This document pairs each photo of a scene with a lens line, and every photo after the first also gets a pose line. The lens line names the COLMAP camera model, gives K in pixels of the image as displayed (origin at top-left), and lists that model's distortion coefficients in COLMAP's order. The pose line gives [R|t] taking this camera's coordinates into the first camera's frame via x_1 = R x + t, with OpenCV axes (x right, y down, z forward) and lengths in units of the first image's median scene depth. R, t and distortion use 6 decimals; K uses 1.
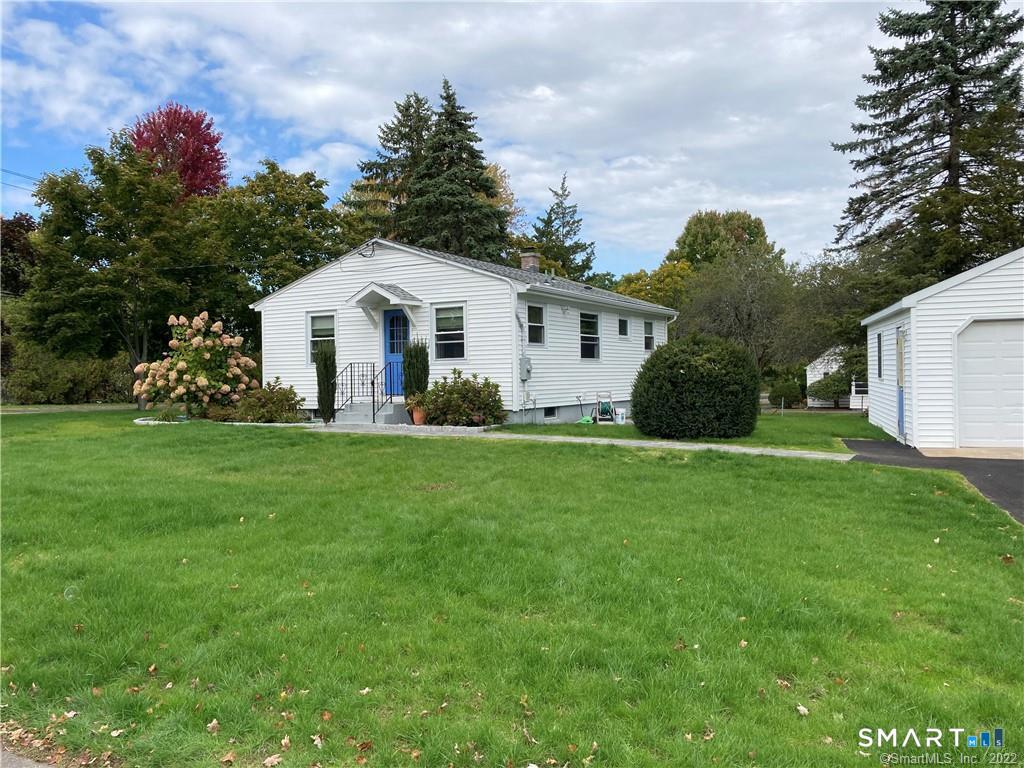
lens RADIAL K [[867.6, 0, 512.0], [0, 867.6, 384.0], [0, 0, 1]] dist [0.035207, 0.008768]
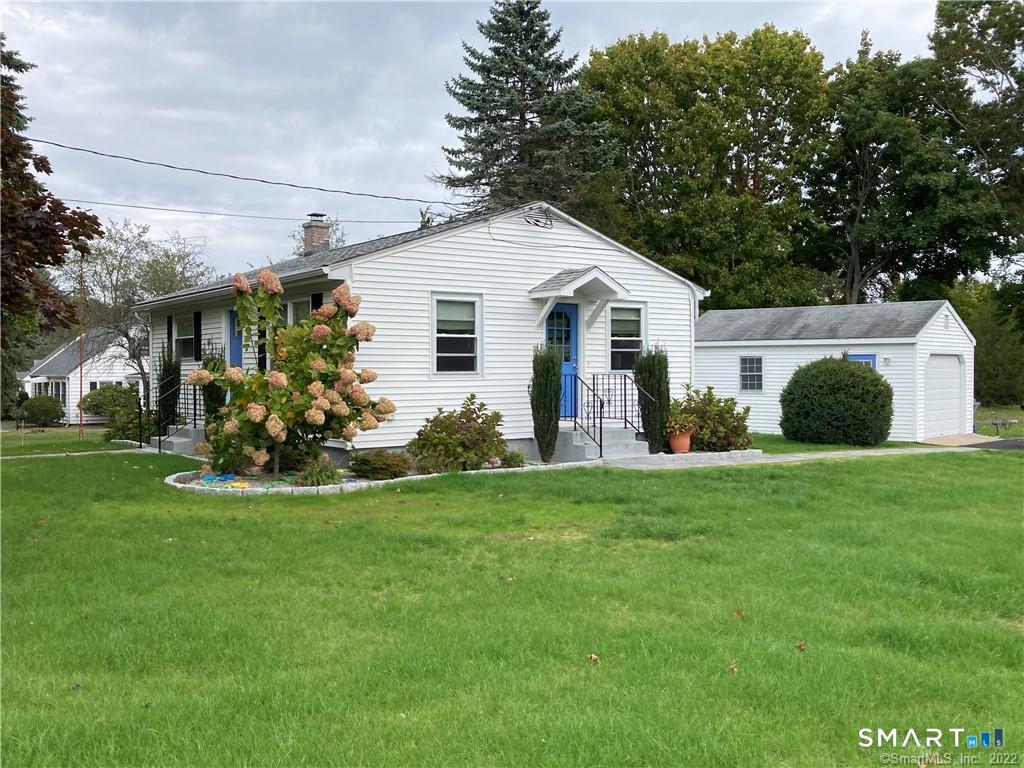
lens RADIAL K [[993.5, 0, 512.0], [0, 993.5, 384.0], [0, 0, 1]] dist [0.017104, 0.016725]
pose [[0.401328, 0.006217, 0.915913, -0.918981], [0.012114, 0.999853, -0.012095, -0.007619], [-0.915854, 0.015950, 0.401194, 0.701215]]
